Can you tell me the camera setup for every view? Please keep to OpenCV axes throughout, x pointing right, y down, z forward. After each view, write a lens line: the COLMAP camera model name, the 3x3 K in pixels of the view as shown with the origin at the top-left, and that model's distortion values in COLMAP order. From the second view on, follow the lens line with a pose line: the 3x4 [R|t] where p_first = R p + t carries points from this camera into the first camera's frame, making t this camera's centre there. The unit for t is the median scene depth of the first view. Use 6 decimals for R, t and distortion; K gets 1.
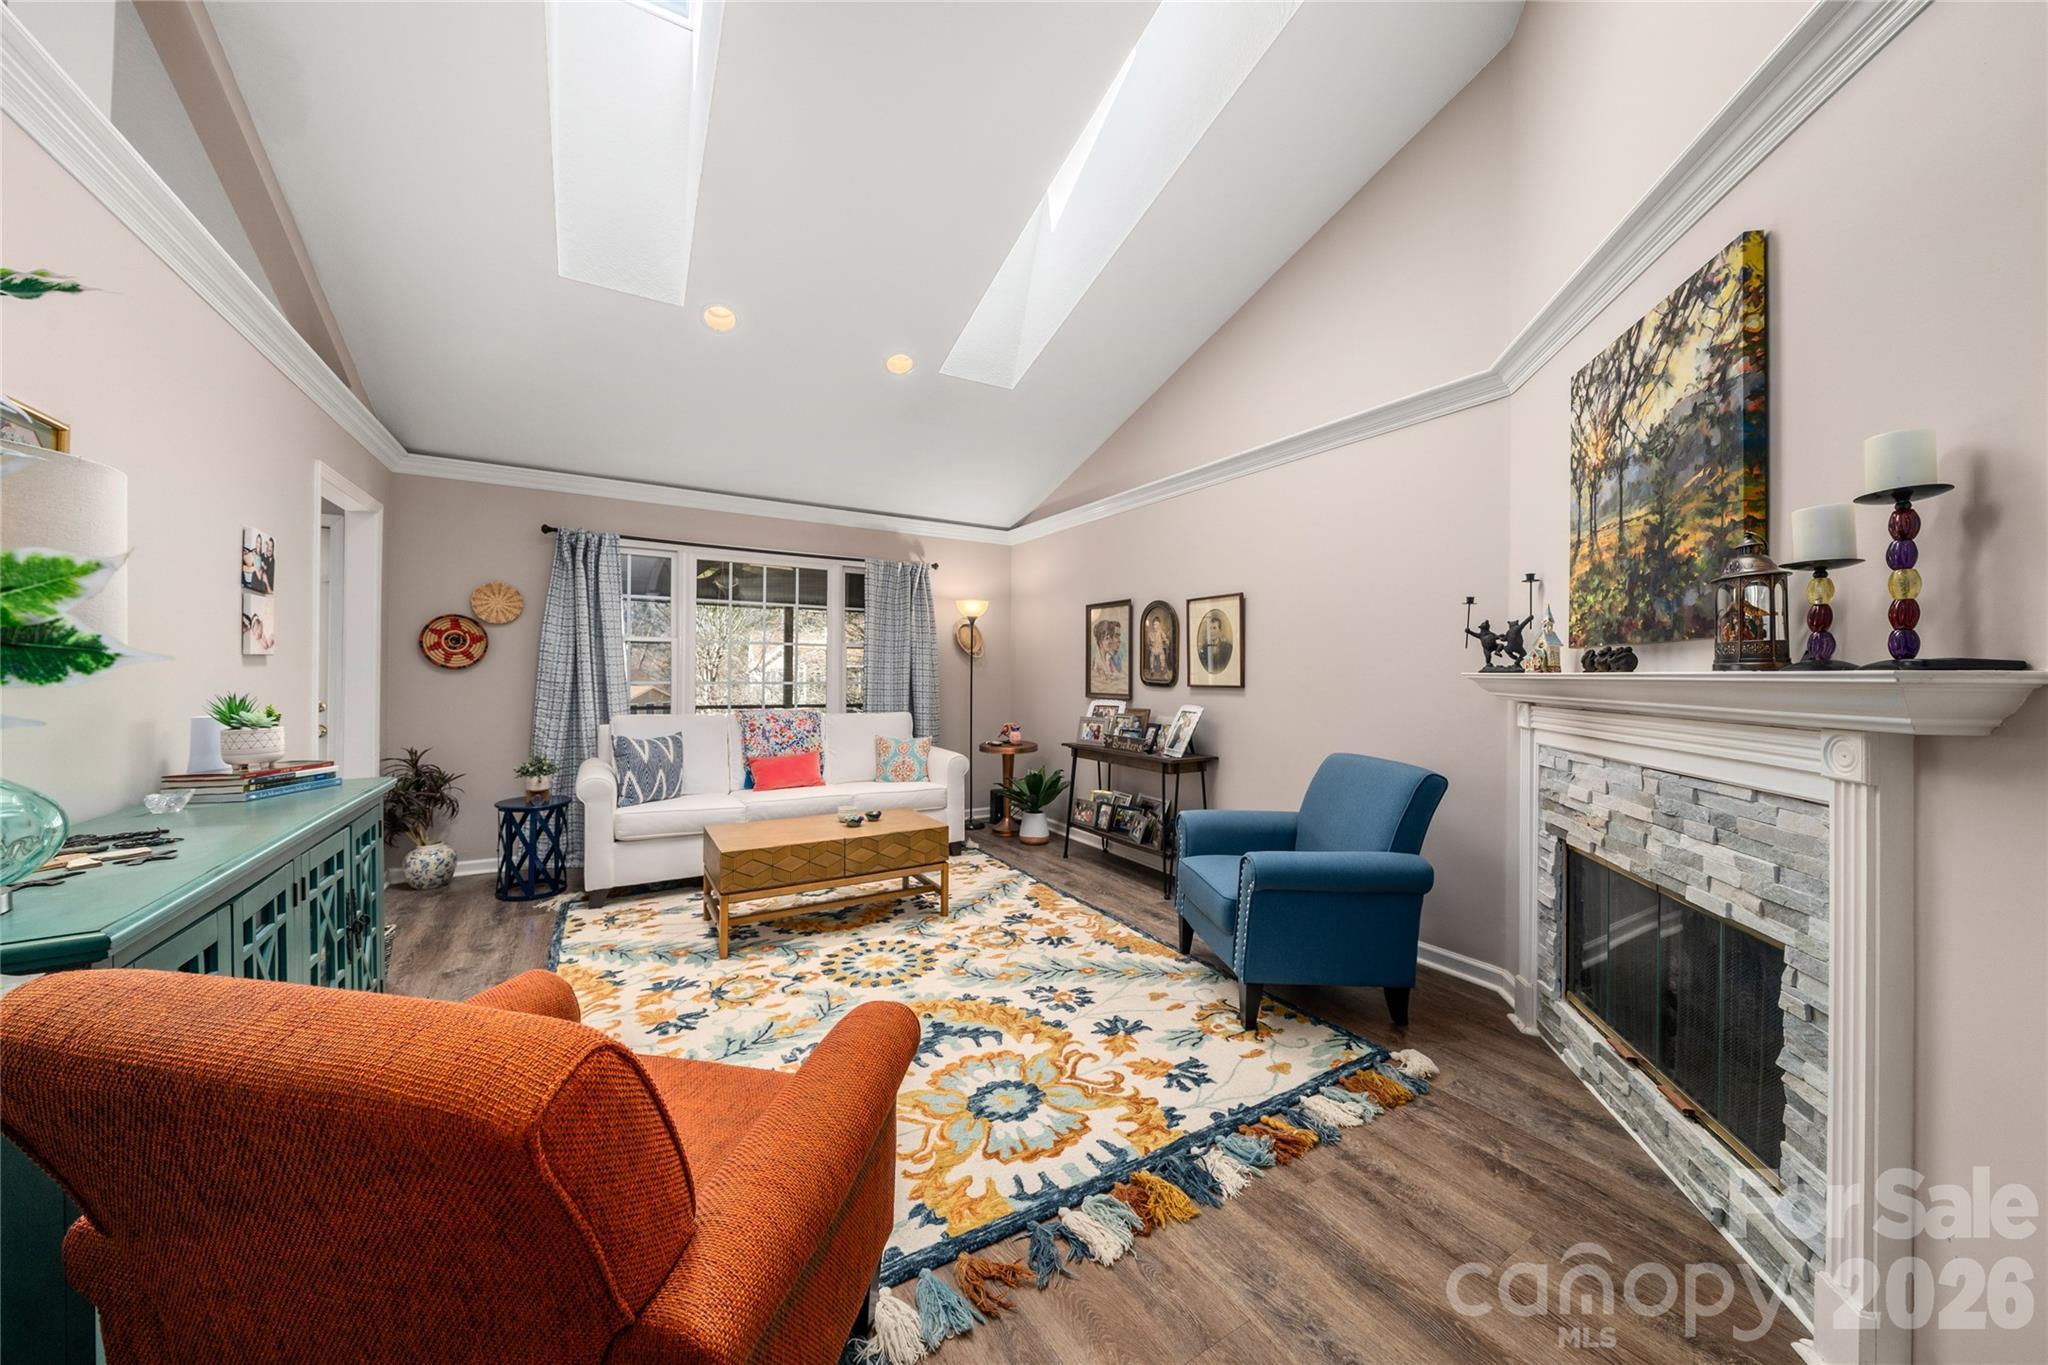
lens RADIAL K [[707.4, 0, 1028.1], [0, 707.4, 669.7], [0, 0, 1]] dist [-0.006837, 0.000068]
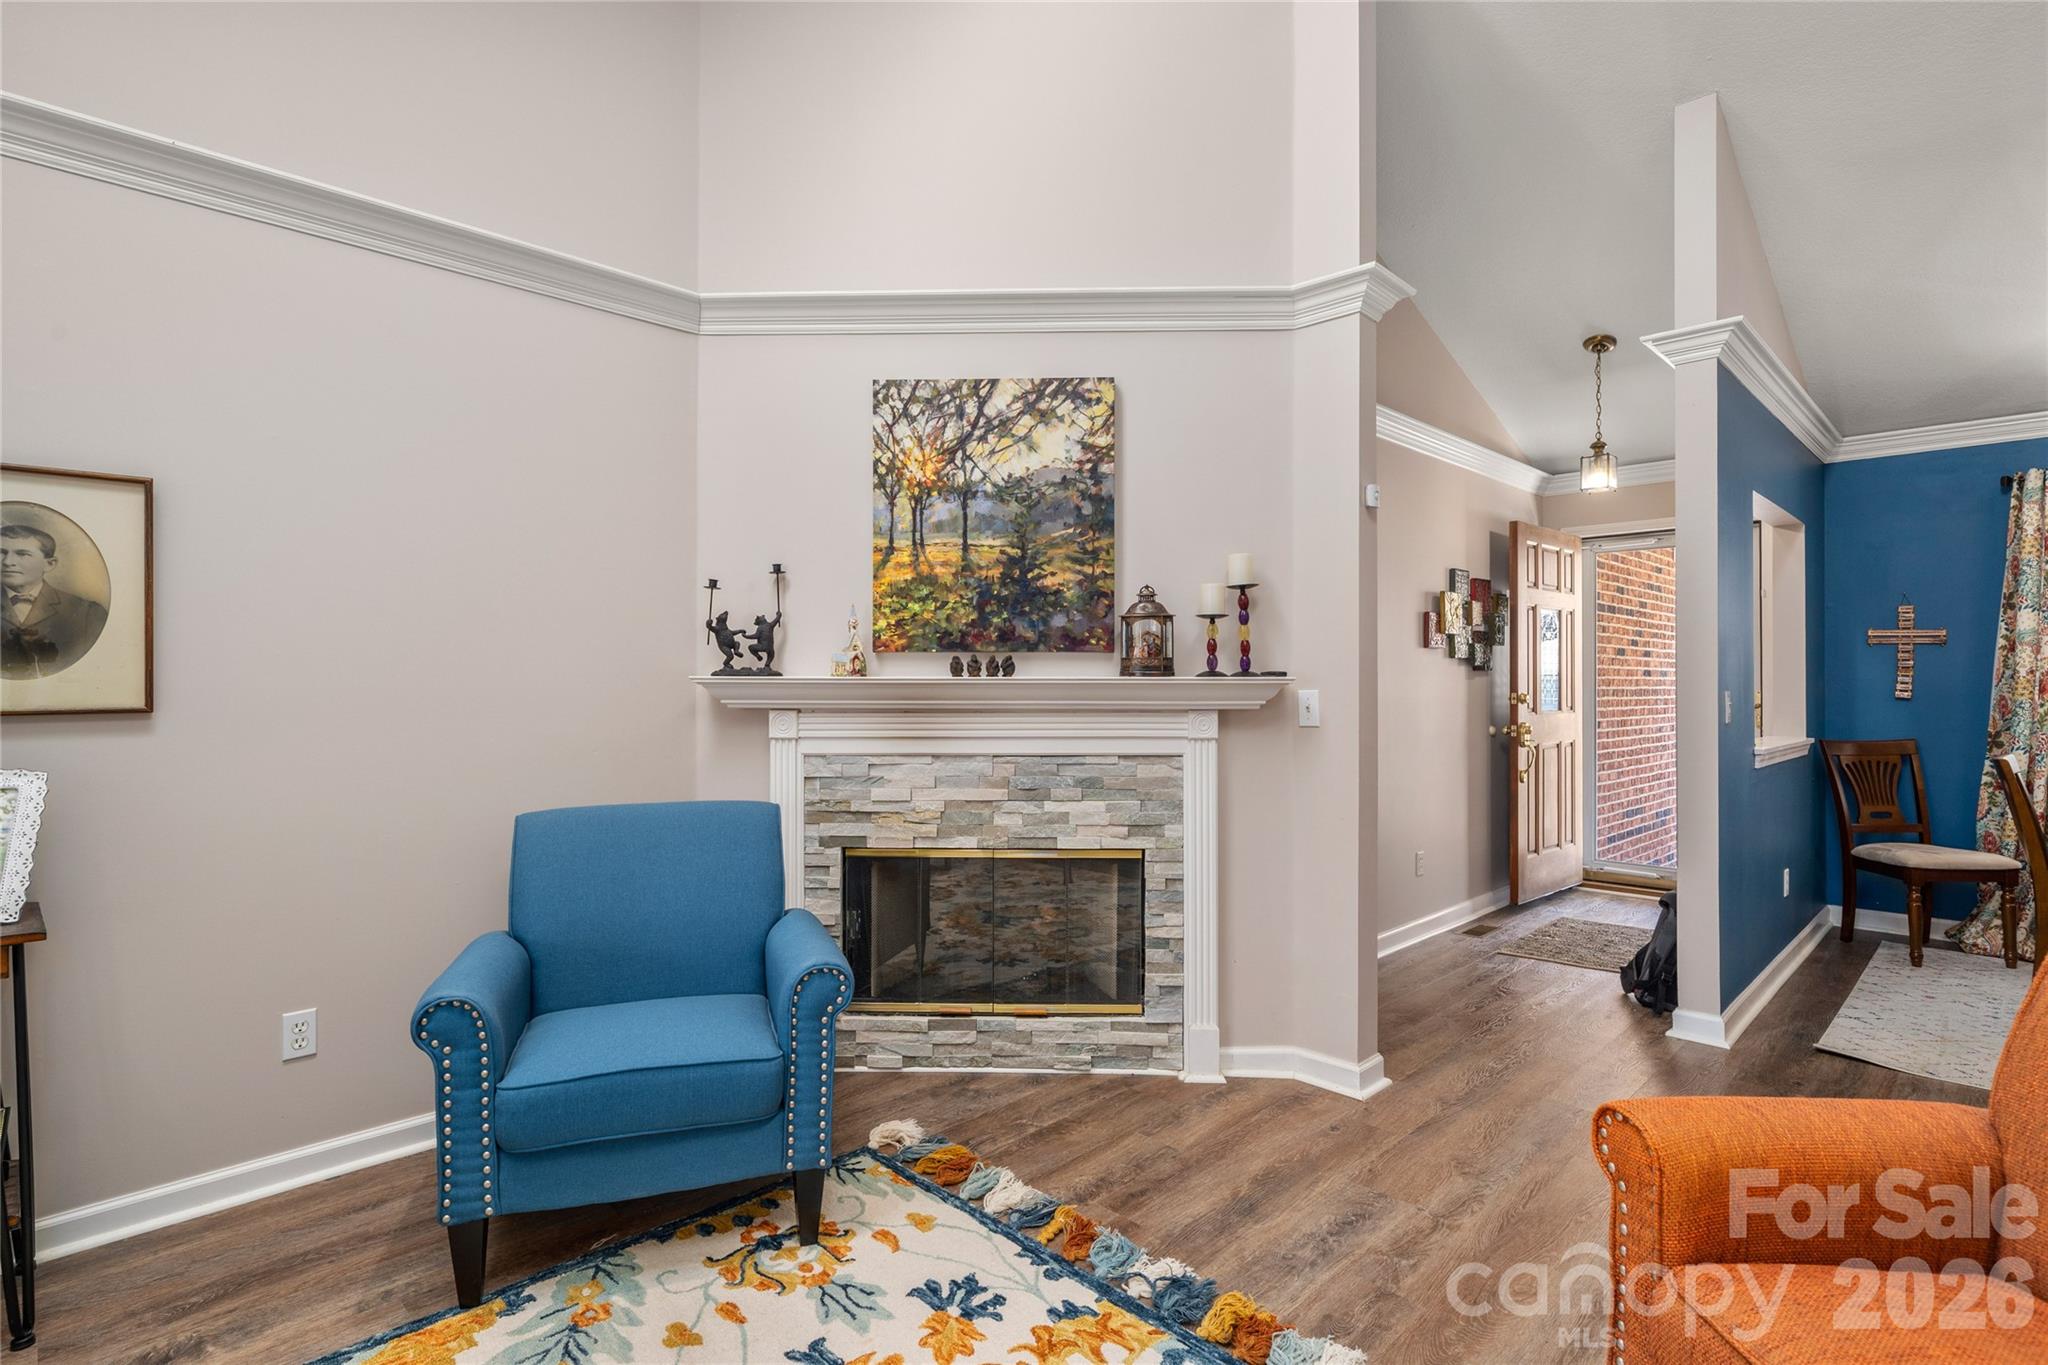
lens RADIAL K [[1001.8, 0, 1018.2], [0, 1001.8, 678.1], [0, 0, 1]] dist [0.000148, 0.000658]
pose [[-0.229105, -0.004713, 0.973390, -0.753694], [-0.007423, 0.999968, 0.003095, 0.000529], [-0.973374, -0.006517, -0.229132, 1.288622]]
